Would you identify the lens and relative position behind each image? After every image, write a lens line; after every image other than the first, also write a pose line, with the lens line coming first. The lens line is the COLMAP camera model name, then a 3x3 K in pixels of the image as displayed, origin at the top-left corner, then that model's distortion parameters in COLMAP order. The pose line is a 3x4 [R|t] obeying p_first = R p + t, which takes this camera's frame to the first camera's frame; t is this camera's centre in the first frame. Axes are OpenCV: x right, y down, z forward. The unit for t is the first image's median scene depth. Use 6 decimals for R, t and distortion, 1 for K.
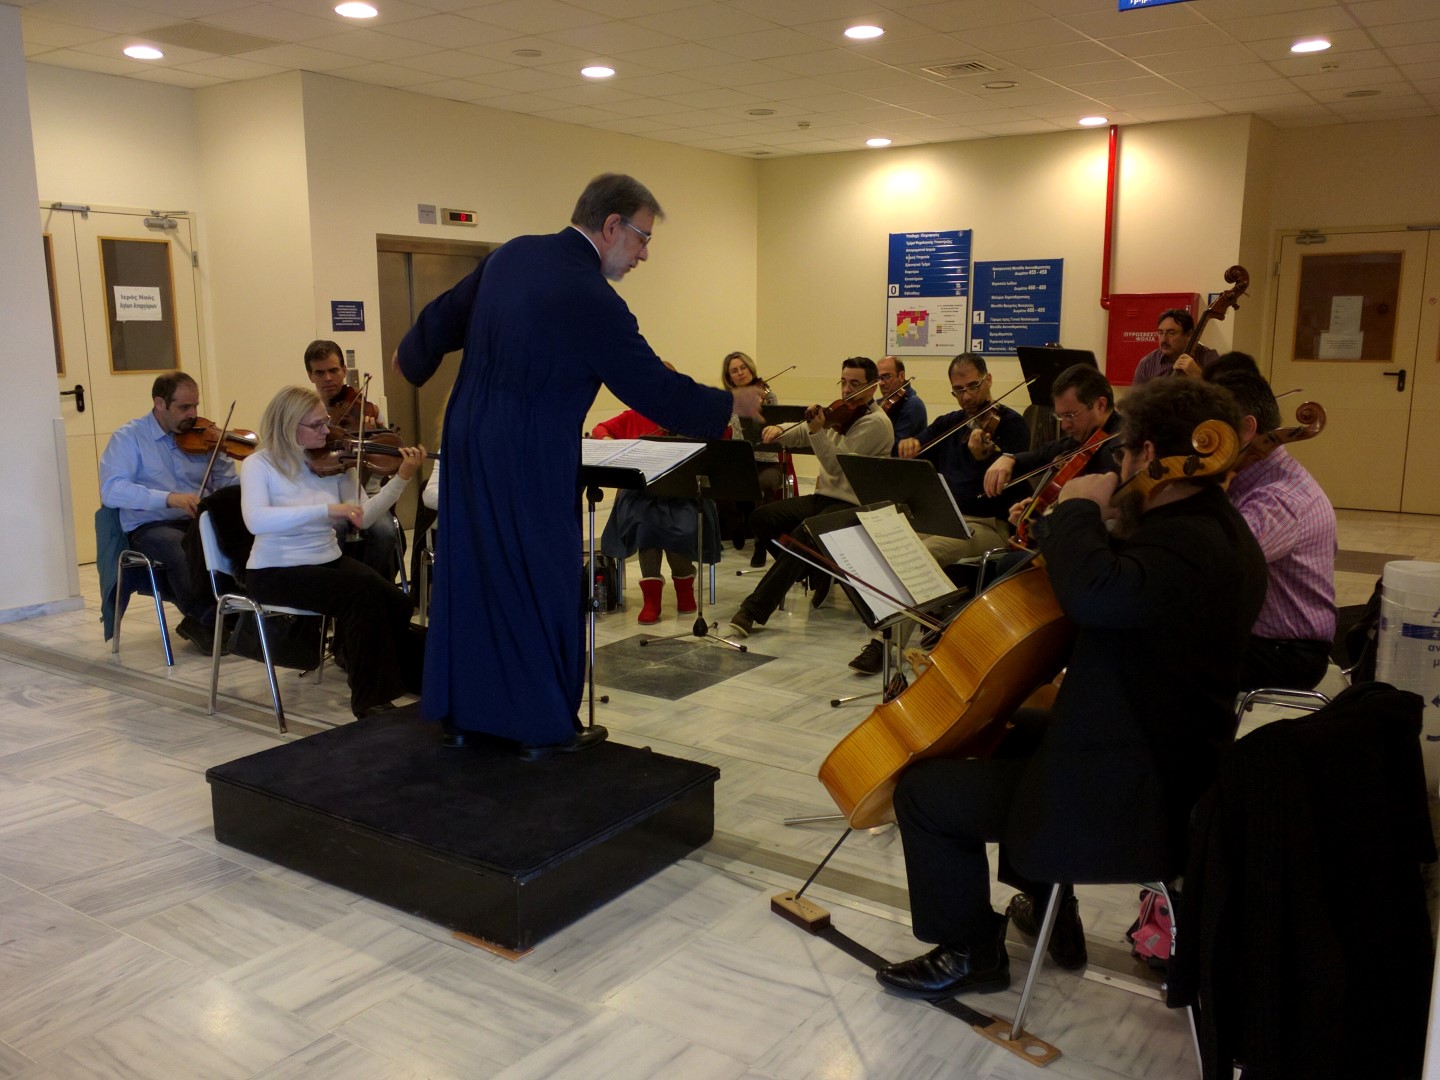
lens RADIAL K [[1259.3, 0, 719.6], [0, 1259.3, 561.7], [0, 0, 1]] dist [0.006543, 0.002030]
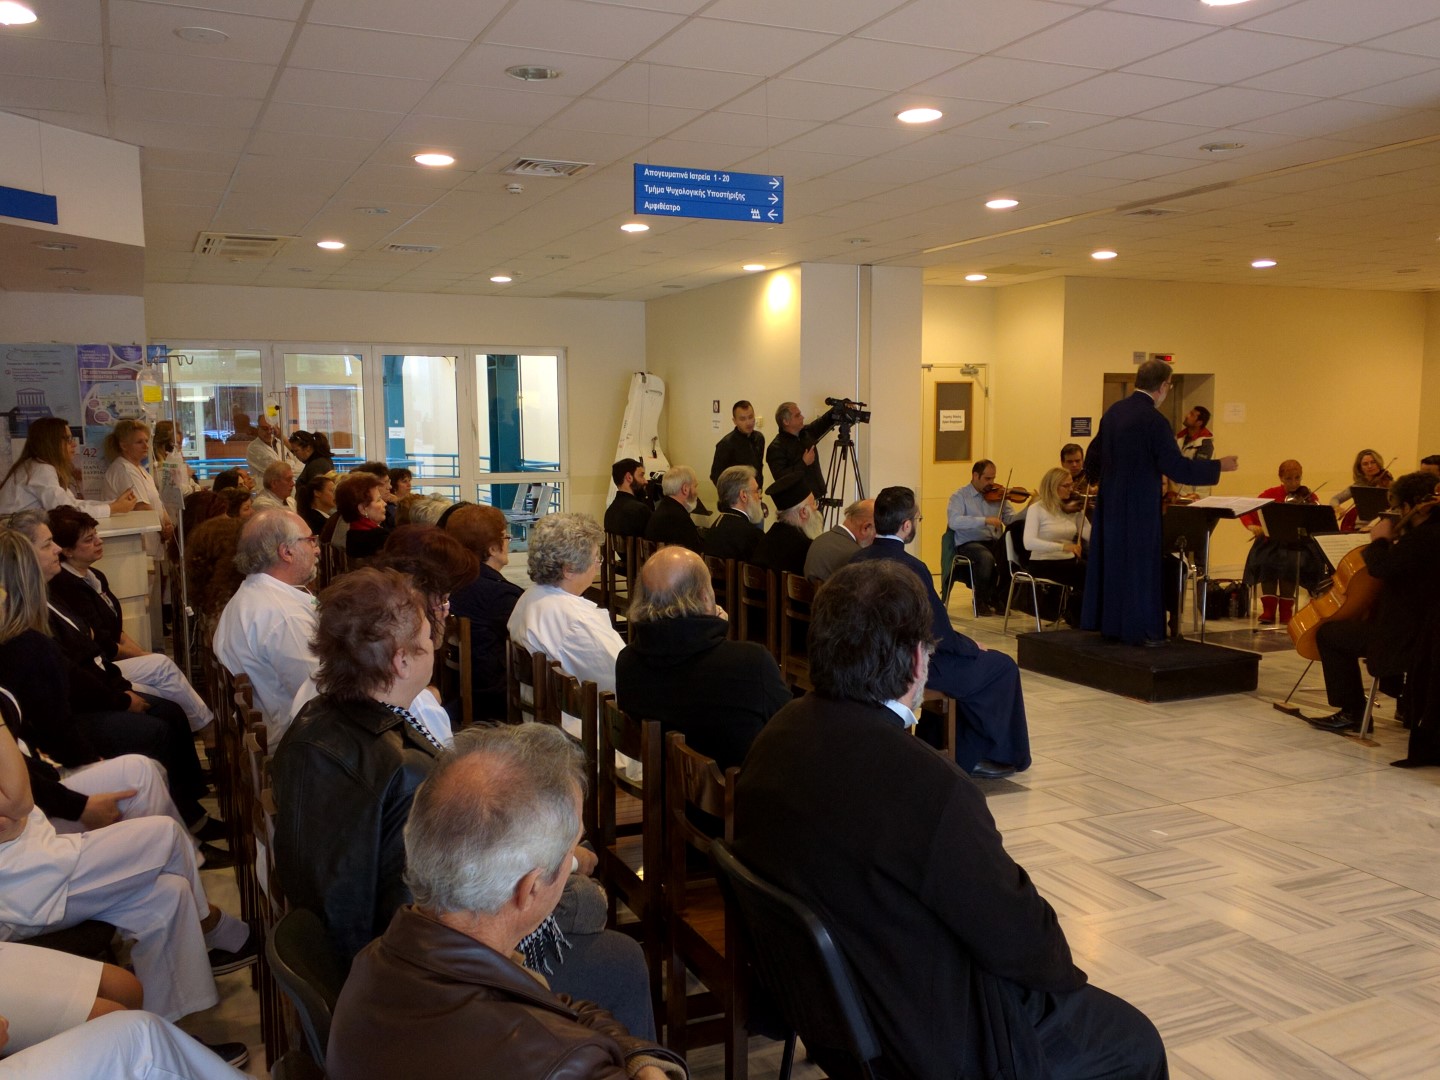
lens RADIAL K [[1259.3, 0, 719.6], [0, 1259.3, 561.7], [0, 0, 1]] dist [0.006543, 0.002030]
pose [[0.855277, 0.049310, -0.515820, 0.239157], [-0.088518, 0.994733, -0.051678, 0.161324], [0.510555, 0.089859, 0.855137, -0.973857]]
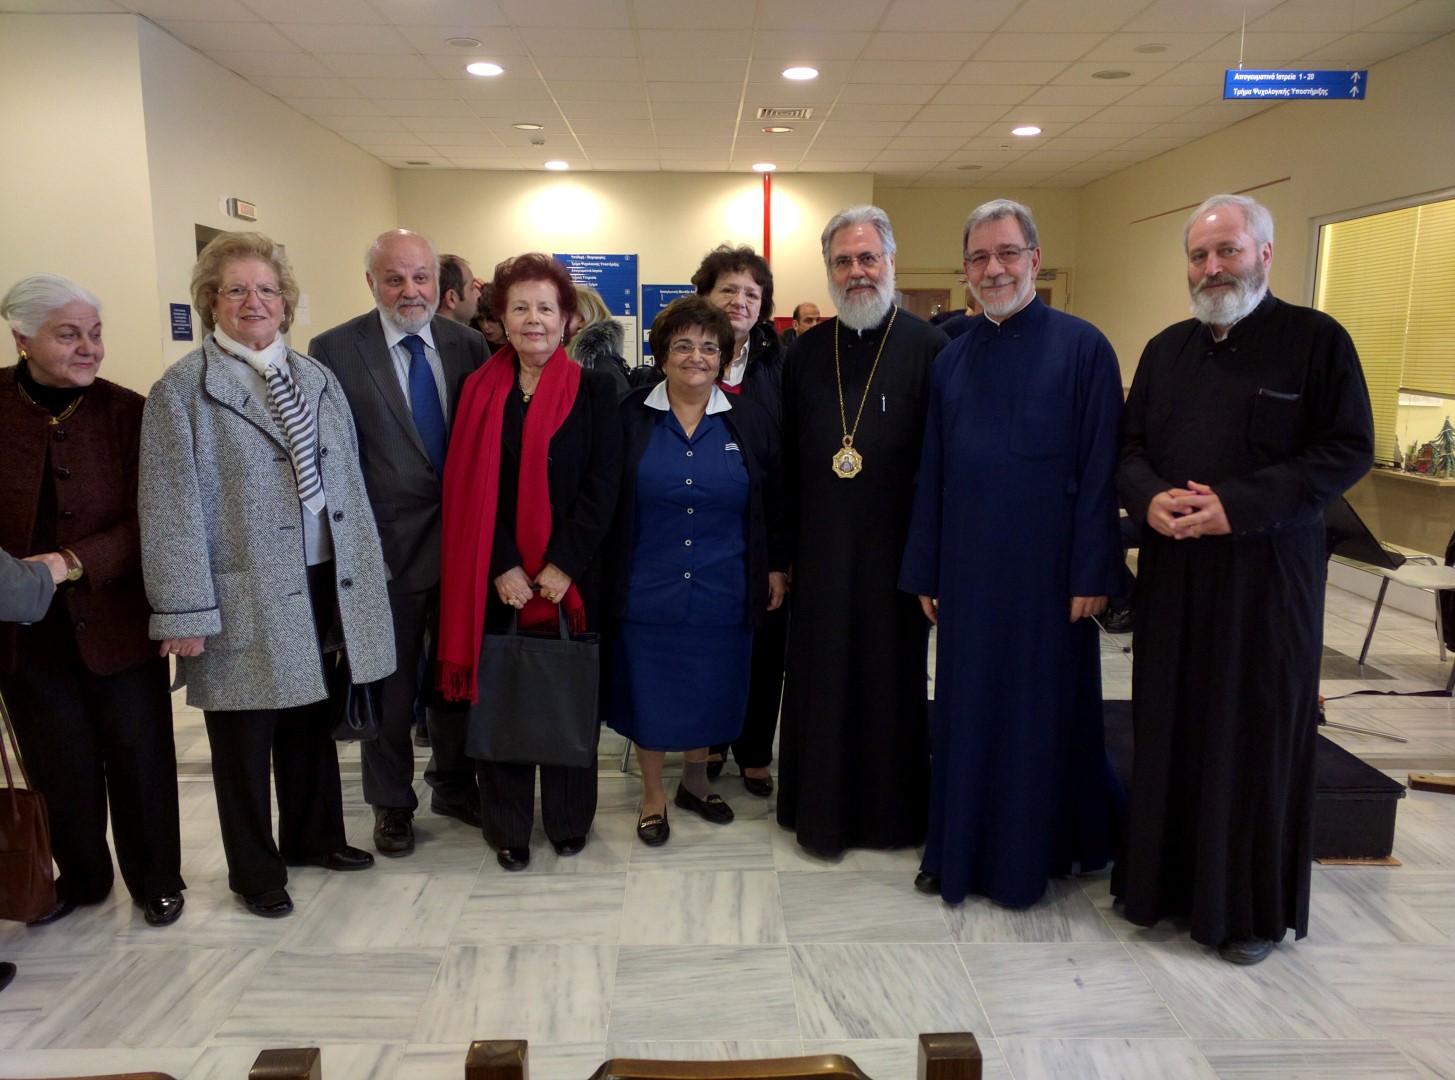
lens RADIAL K [[1206.5, 0, 727.5], [0, 1206.5, 540.0], [0, 0, 1]] dist [0.009100, 0.002328]
pose [[0.828981, -0.071604, 0.554674, -0.840786], [0.087457, 0.996166, -0.002111, -0.027575], [-0.552396, 0.050260, 0.832065, 0.279614]]
